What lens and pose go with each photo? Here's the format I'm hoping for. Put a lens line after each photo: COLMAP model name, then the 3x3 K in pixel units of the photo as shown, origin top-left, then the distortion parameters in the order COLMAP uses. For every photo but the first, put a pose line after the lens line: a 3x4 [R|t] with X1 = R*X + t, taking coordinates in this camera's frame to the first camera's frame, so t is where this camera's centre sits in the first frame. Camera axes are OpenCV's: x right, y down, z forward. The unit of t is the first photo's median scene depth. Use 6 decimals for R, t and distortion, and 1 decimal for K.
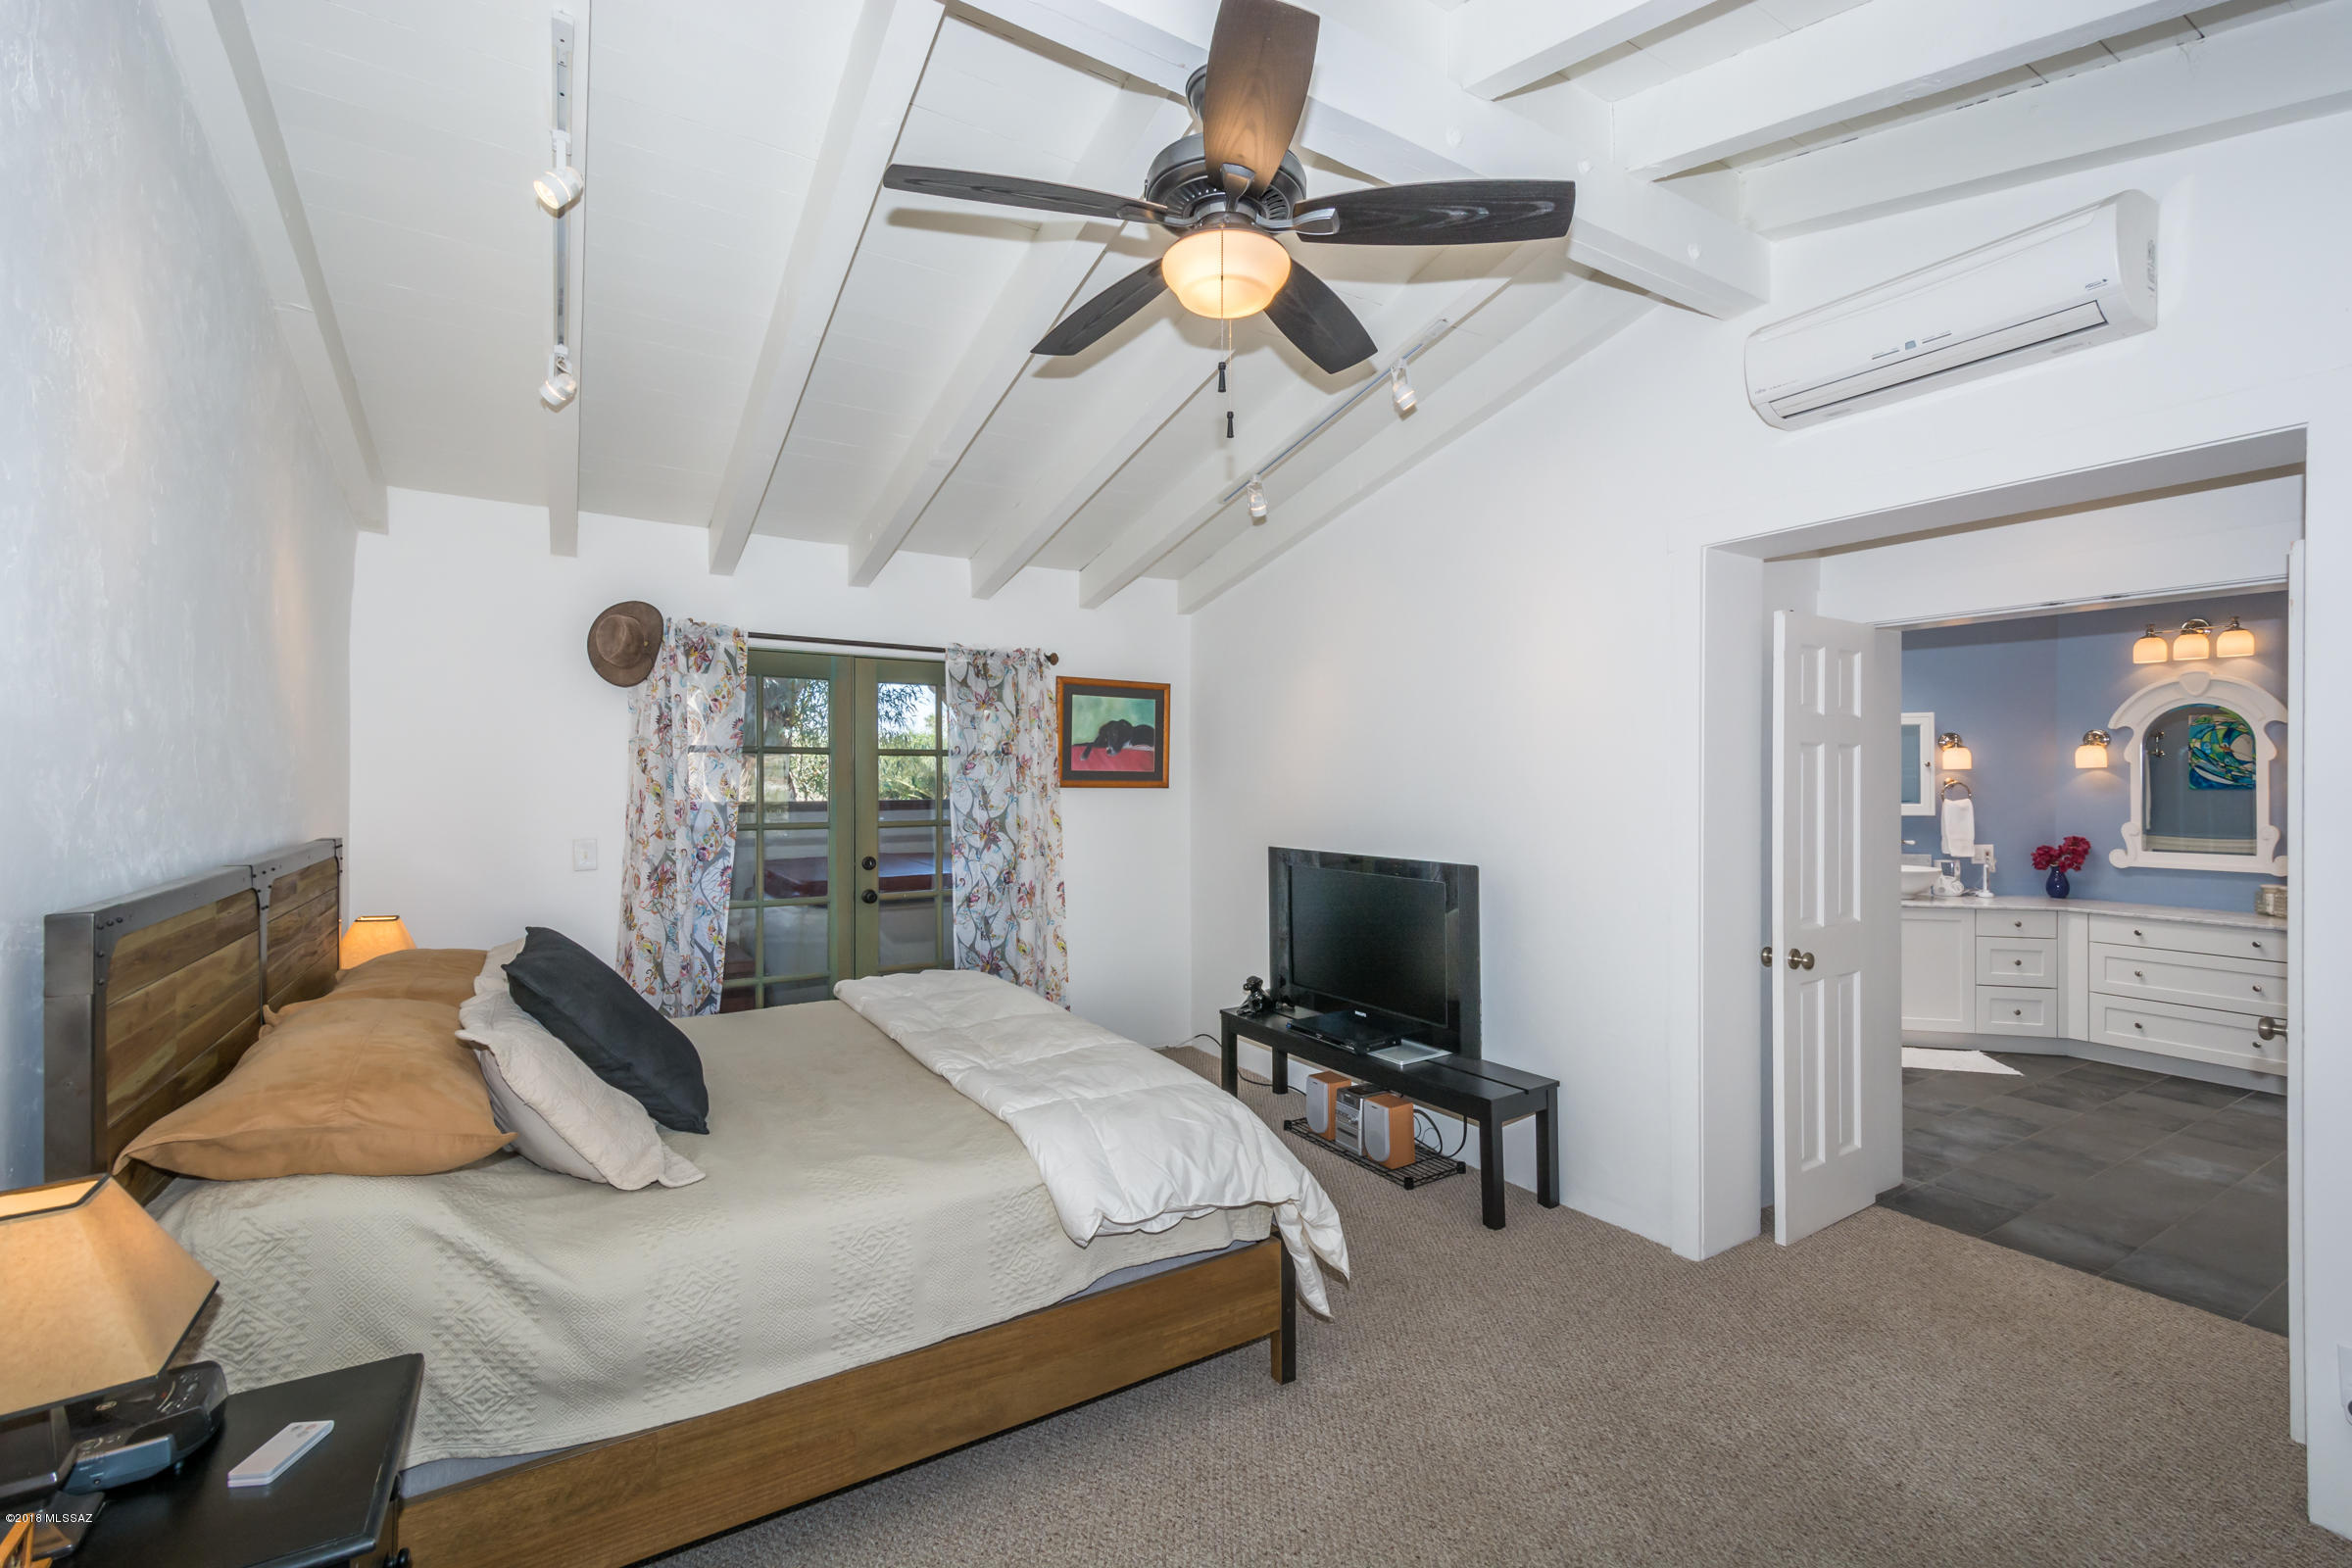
lens RADIAL K [[1030.4, 0, 1176.0], [0, 1030.4, 784.0], [0, 0, 1]] dist [-0.001342, -0.000242]
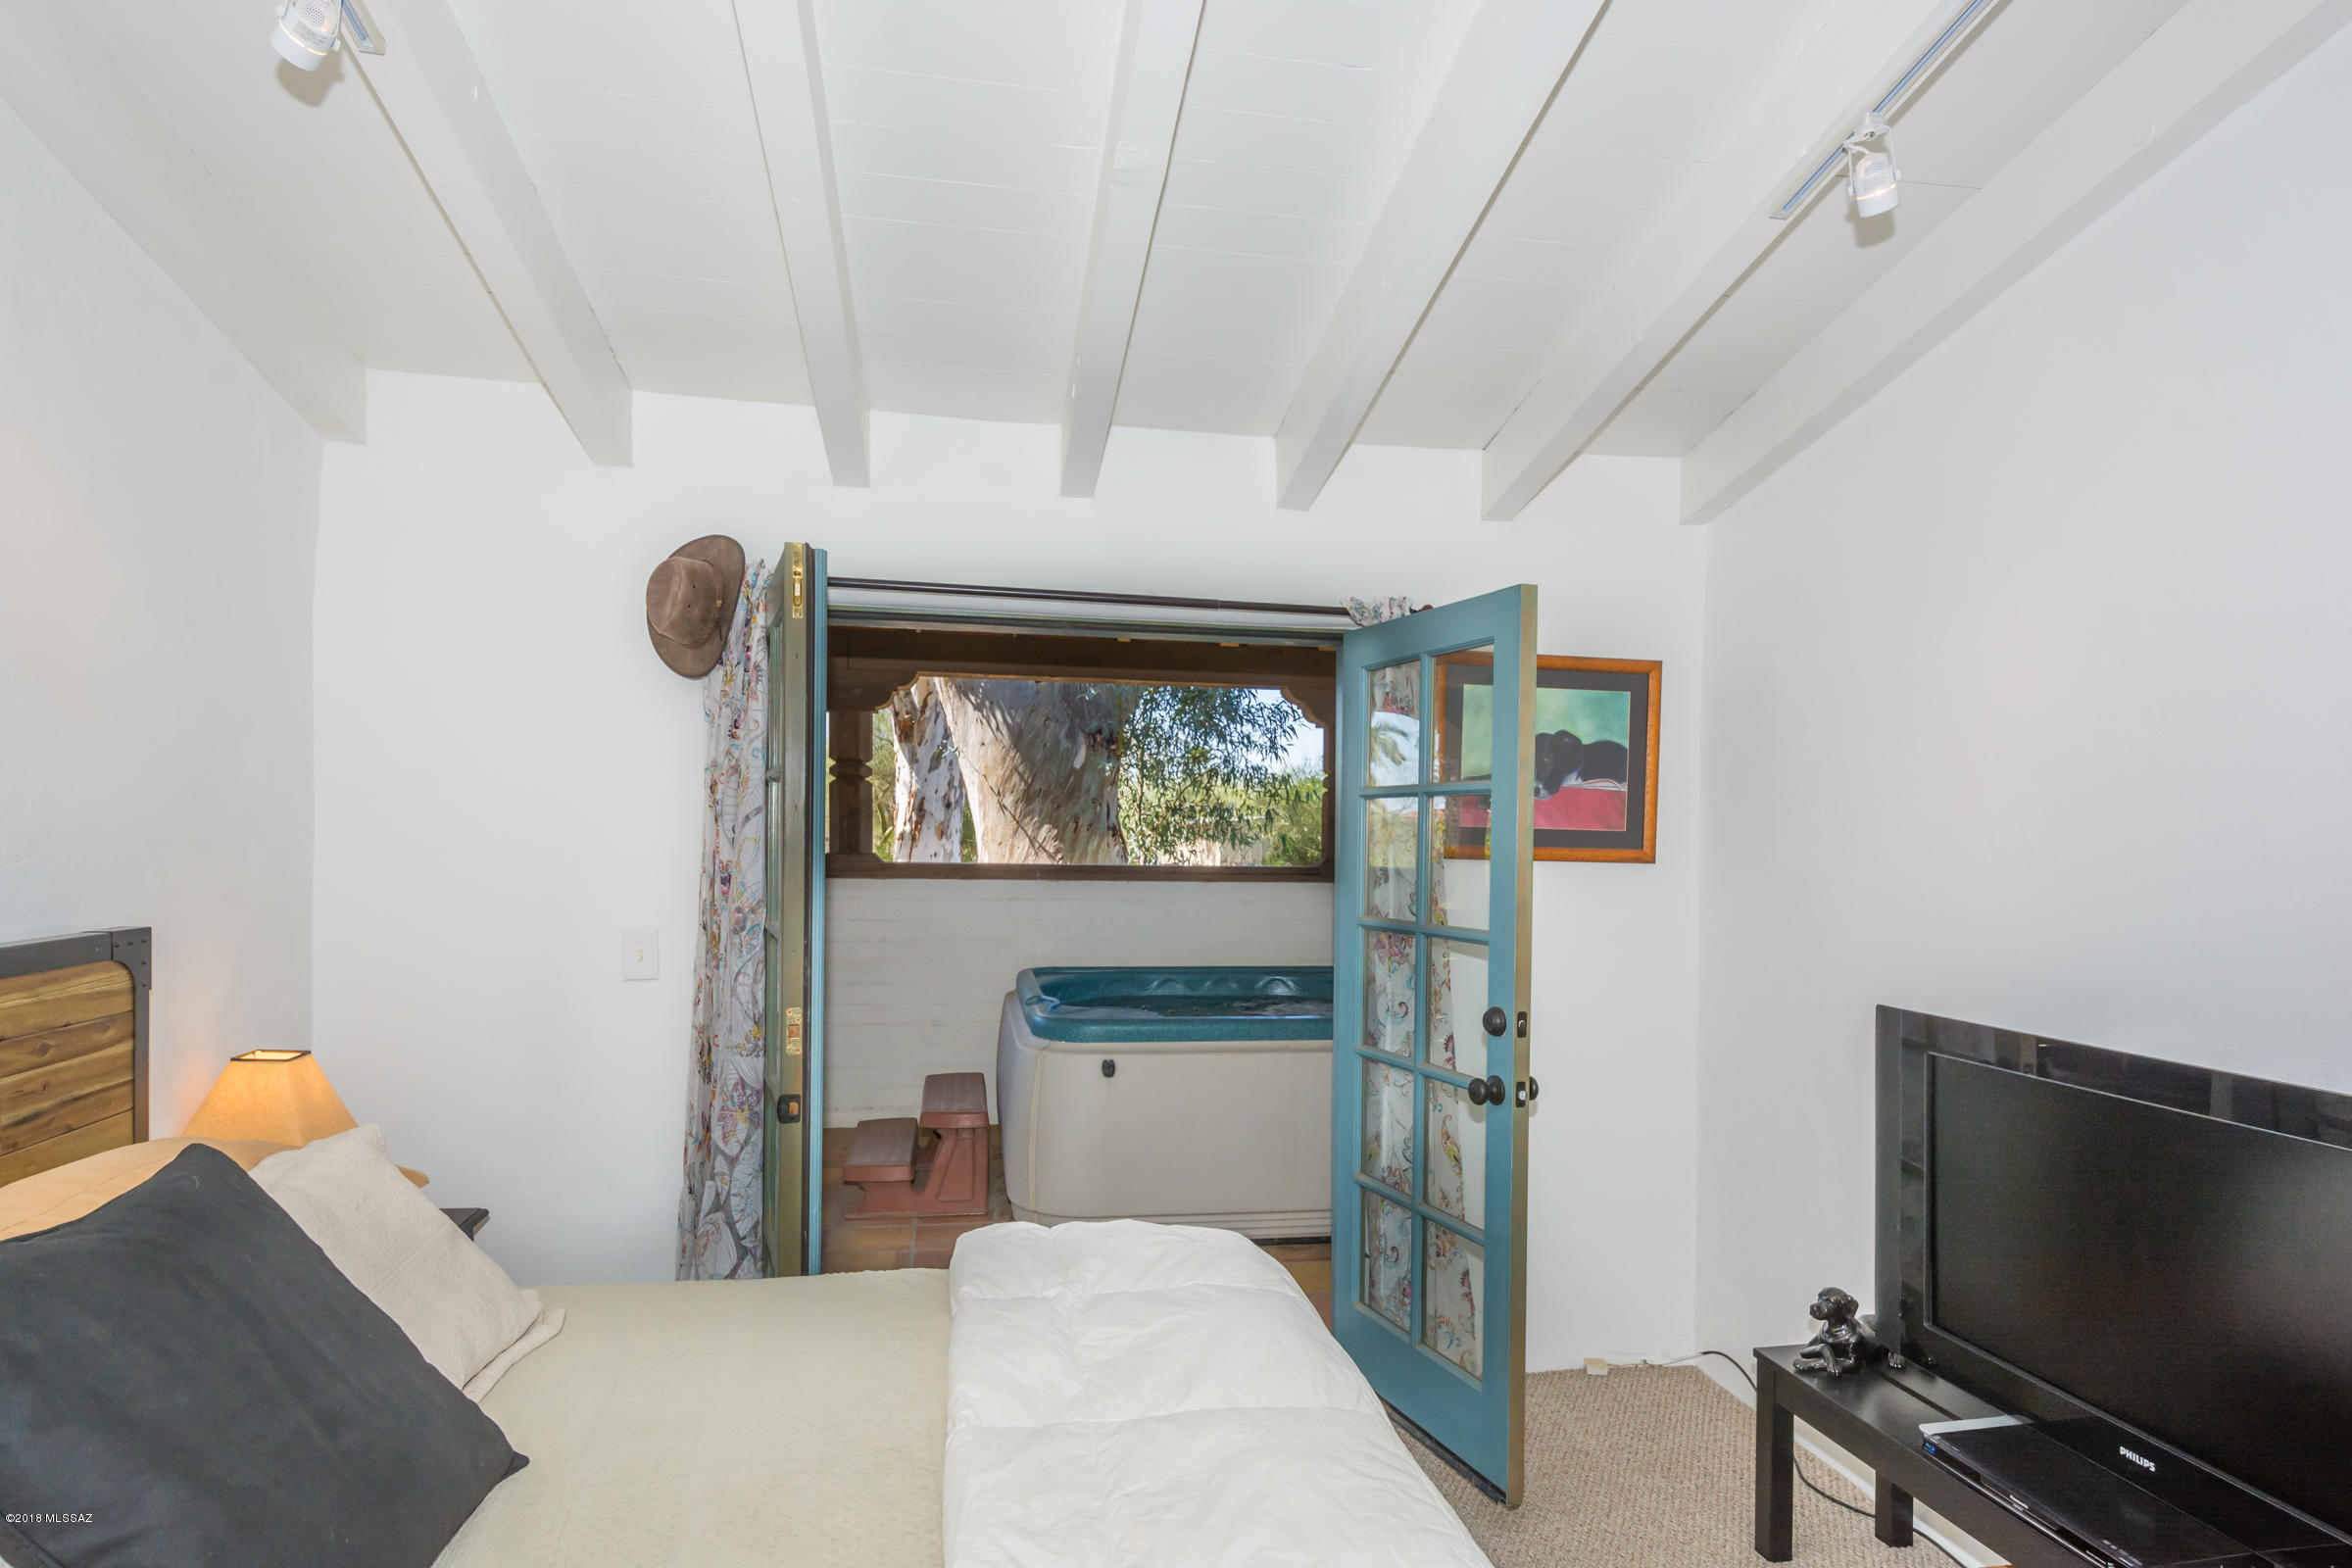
lens RADIAL K [[1405.1, 0, 1188.8], [0, 1405.1, 835.2], [0, 0, 1]] dist [0.001653, -0.000040]
pose [[0.940816, 0.016728, -0.338504, 0.013900], [-0.017682, 0.999844, 0.000264, -0.007940], [0.338455, 0.005737, 0.940965, 0.321475]]
